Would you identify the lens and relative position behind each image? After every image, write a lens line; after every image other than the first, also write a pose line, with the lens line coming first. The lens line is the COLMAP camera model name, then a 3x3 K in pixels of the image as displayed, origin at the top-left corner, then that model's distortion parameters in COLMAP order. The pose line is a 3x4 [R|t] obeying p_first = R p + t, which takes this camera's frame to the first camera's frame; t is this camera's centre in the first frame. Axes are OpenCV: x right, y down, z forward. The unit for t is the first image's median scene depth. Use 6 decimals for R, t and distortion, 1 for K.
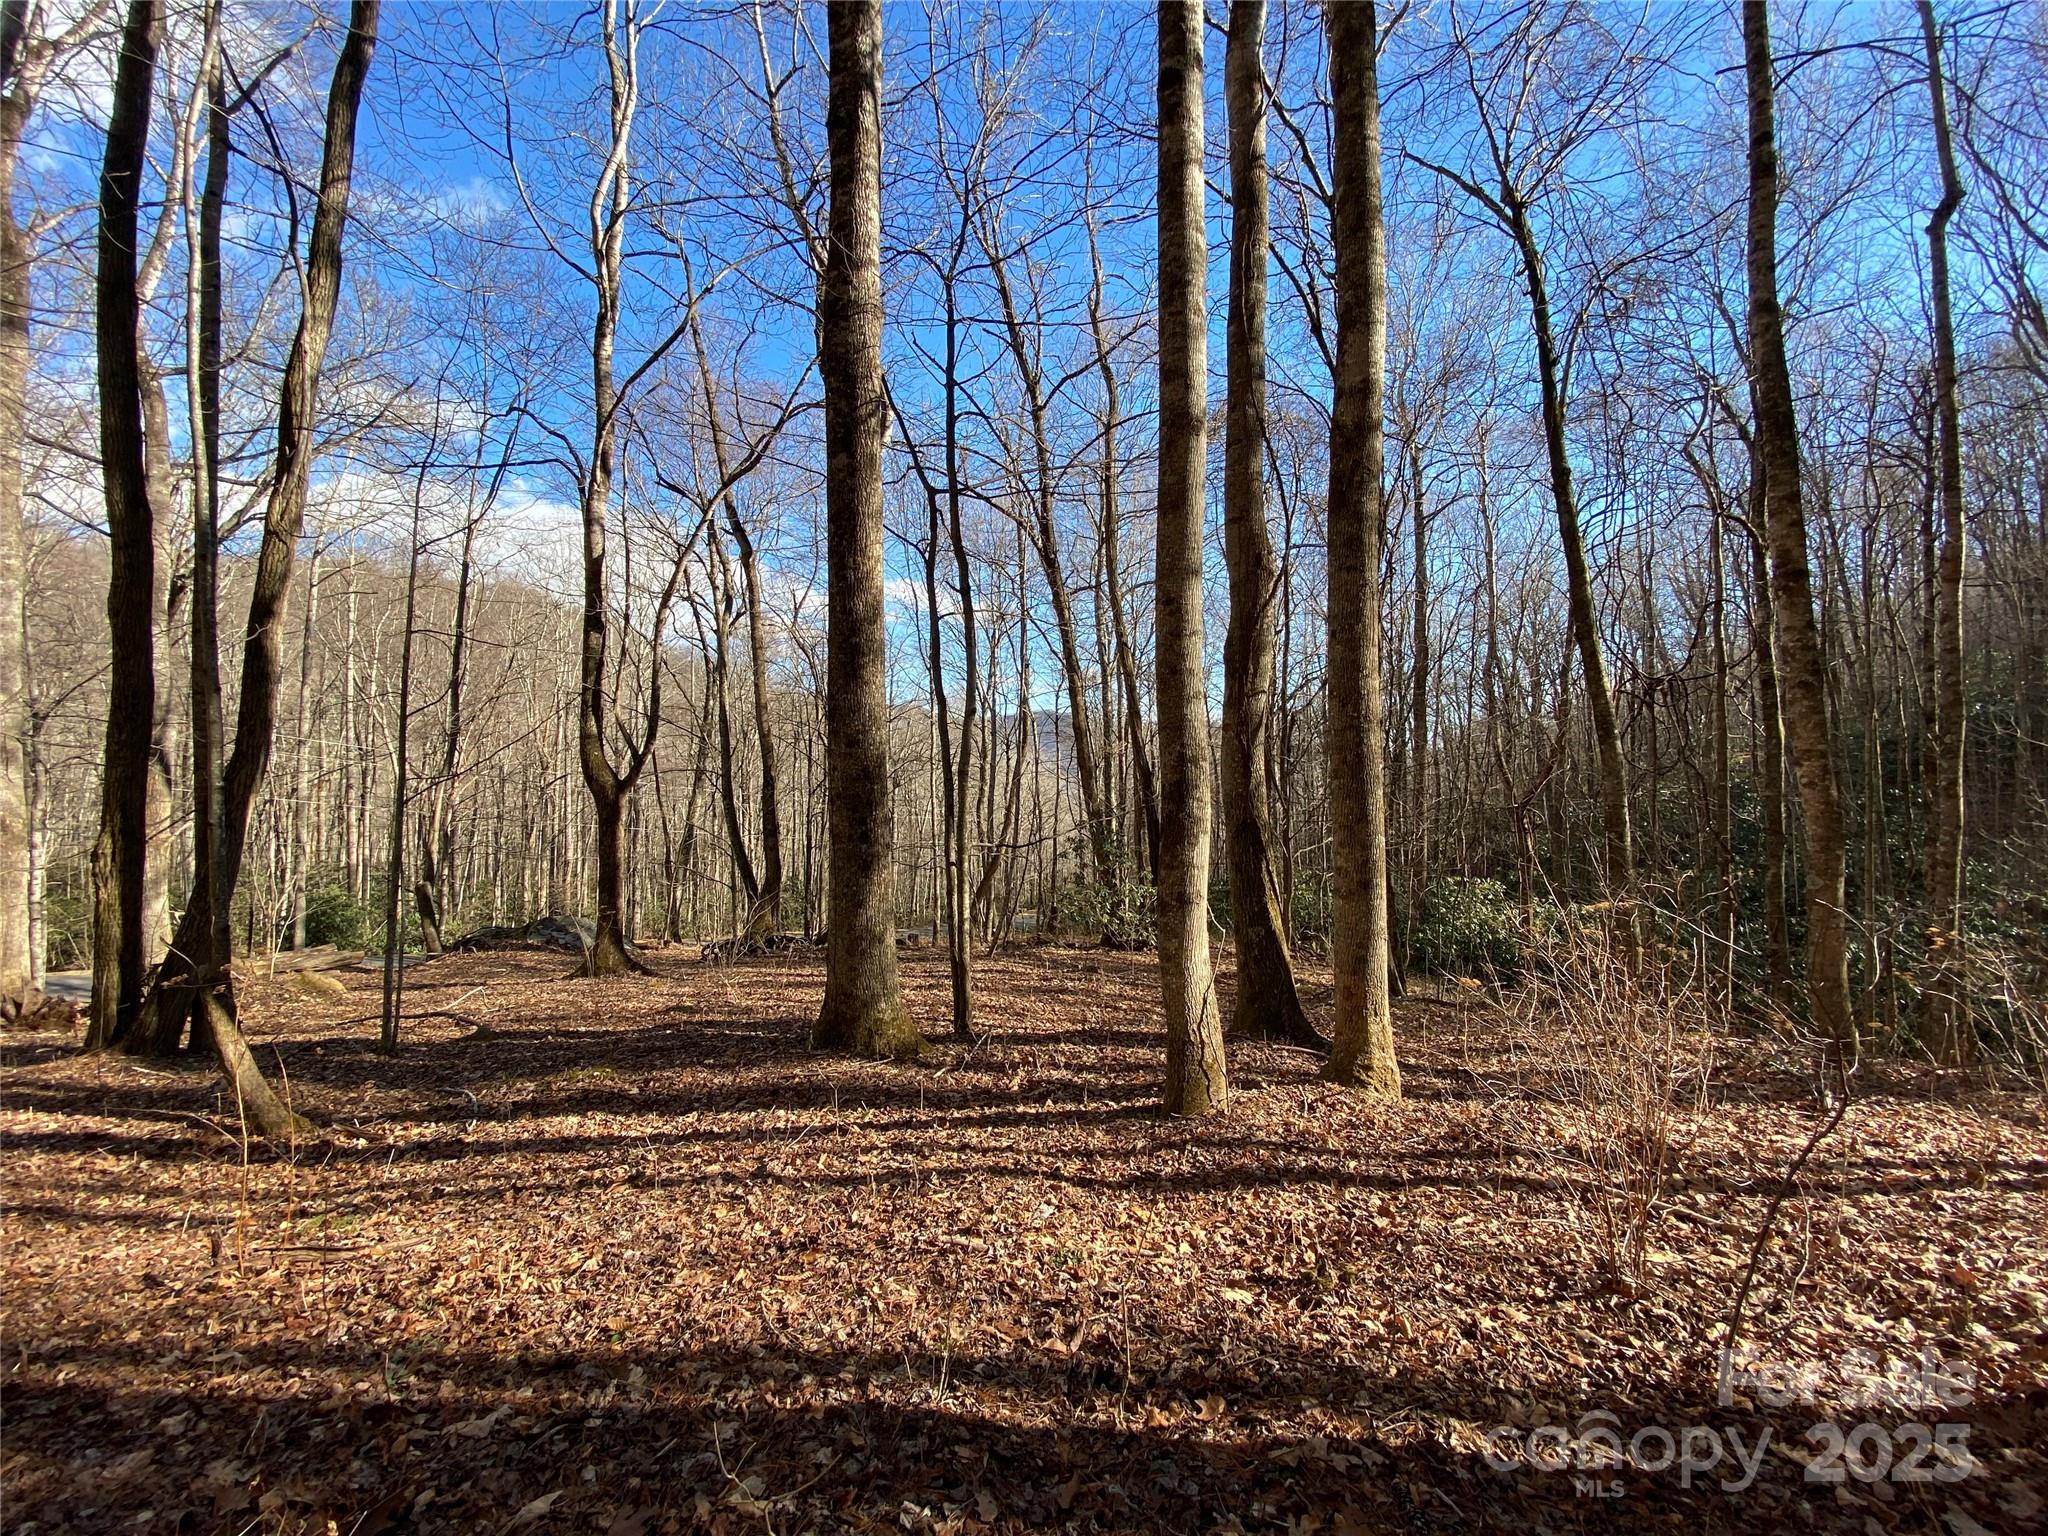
lens RADIAL K [[877.5, 0, 1084.2], [0, 877.5, 768.8], [0, 0, 1]] dist [0.014438, -0.016299]
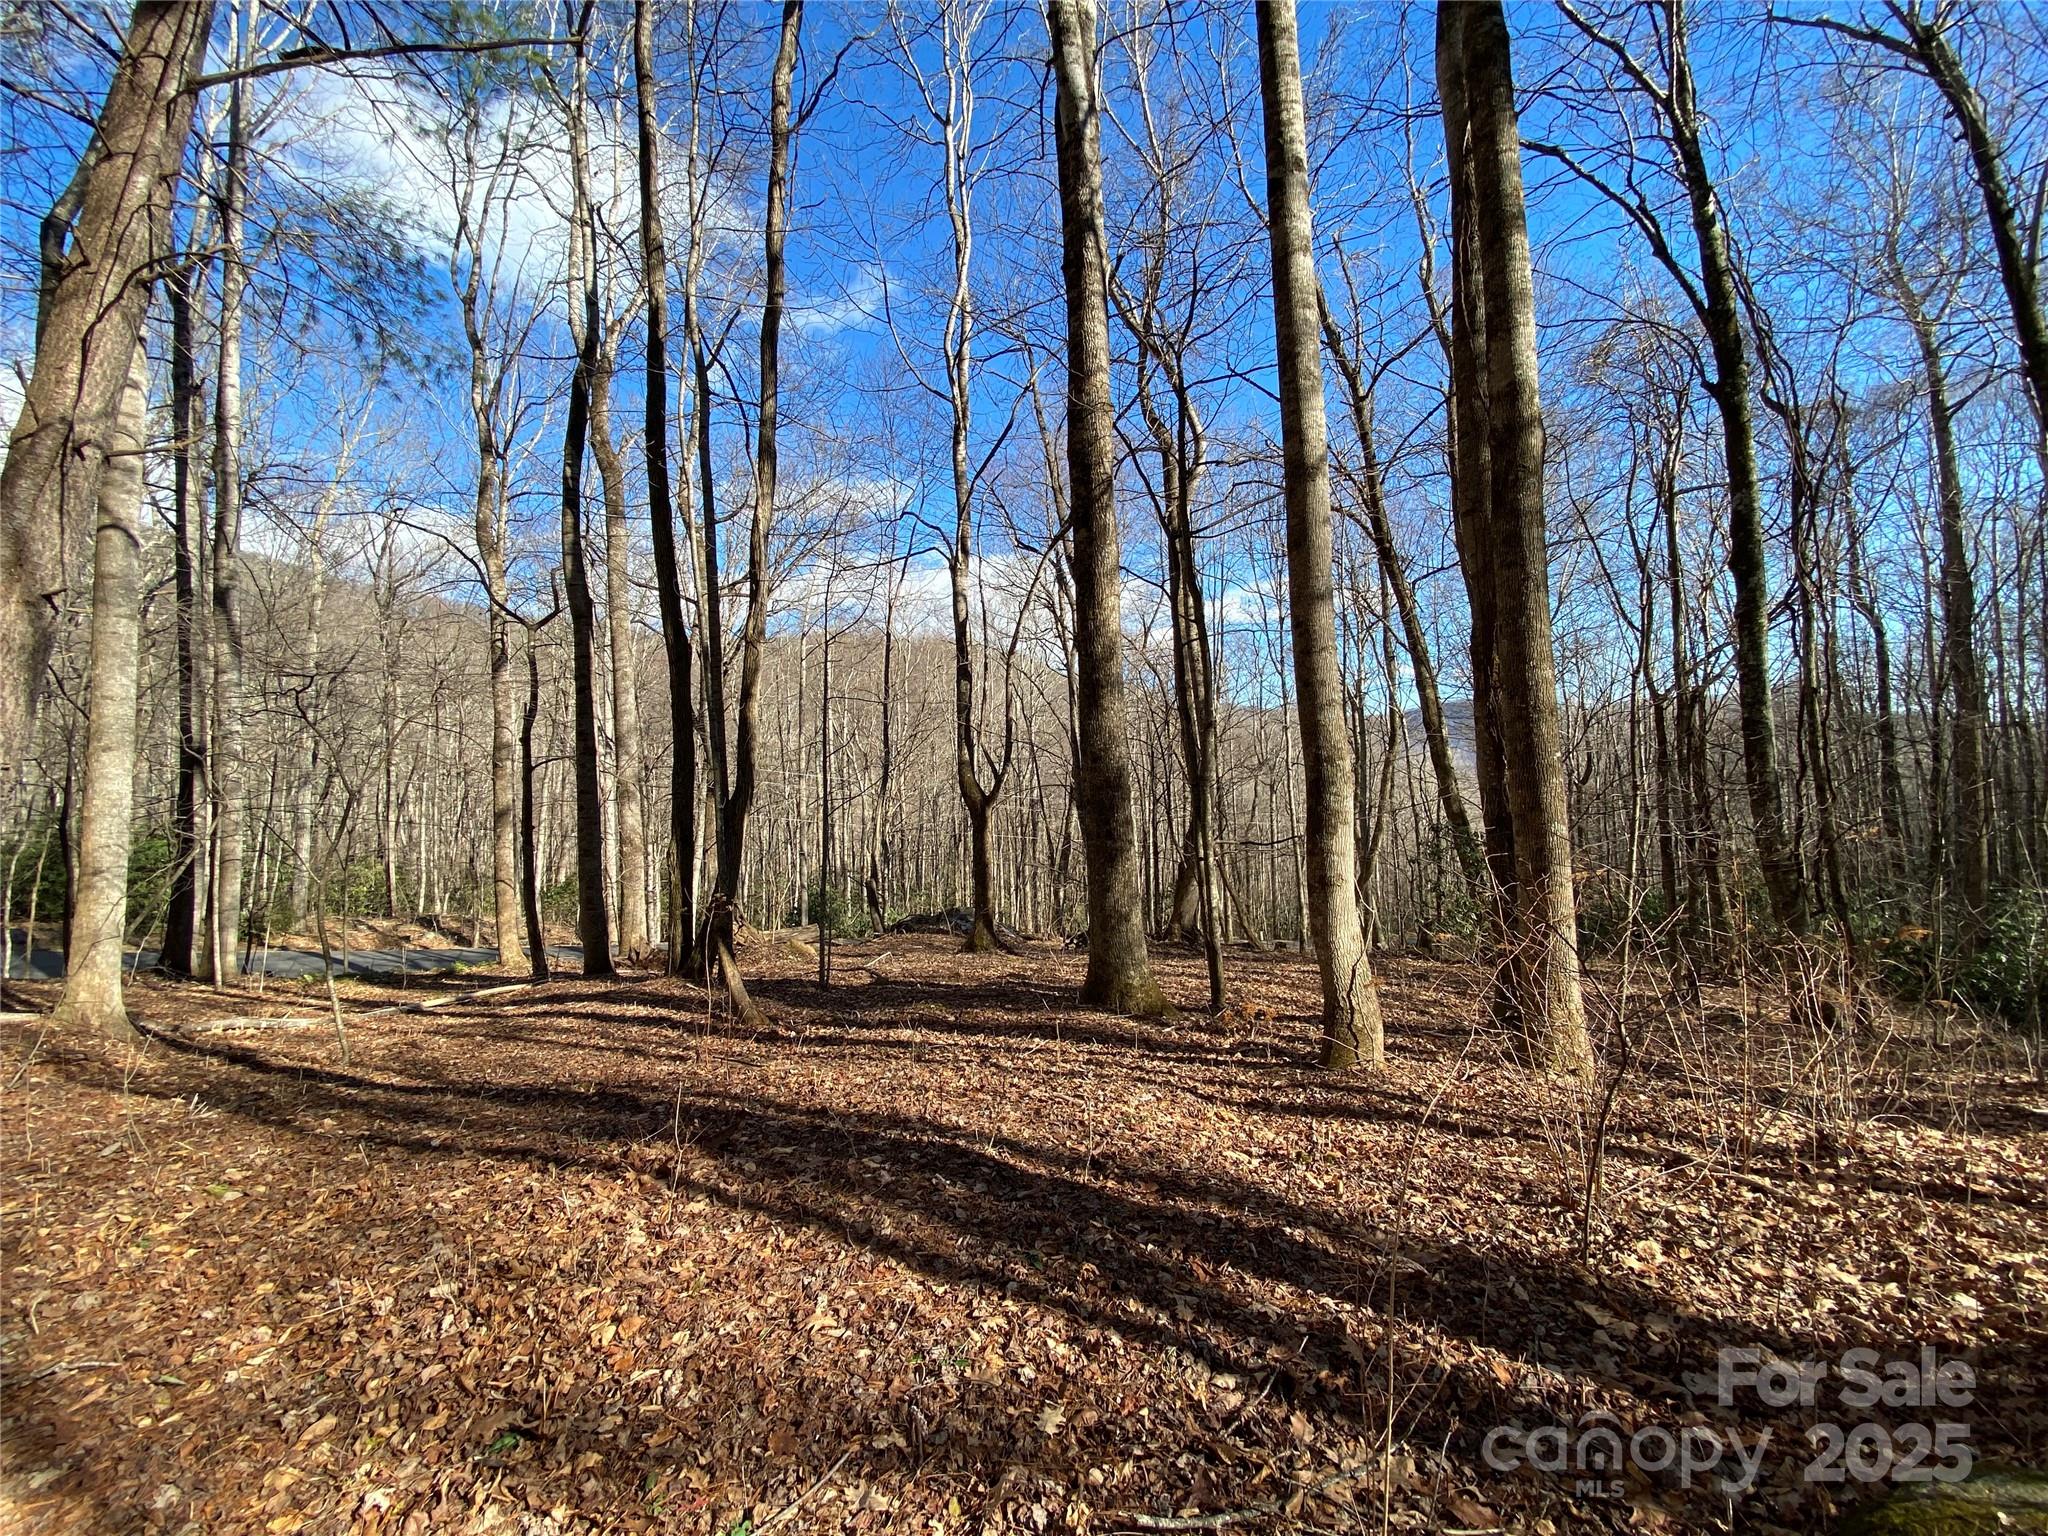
lens RADIAL K [[831.9, 0, 1024.0], [0, 831.9, 768.0], [0, 0, 1]] dist [0.060452, -0.037598]
pose [[0.893923, -0.051200, -0.445287, 0.162412], [0.046809, 0.998686, -0.020861, 0.001962], [0.445770, -0.002195, 0.895145, -0.106773]]
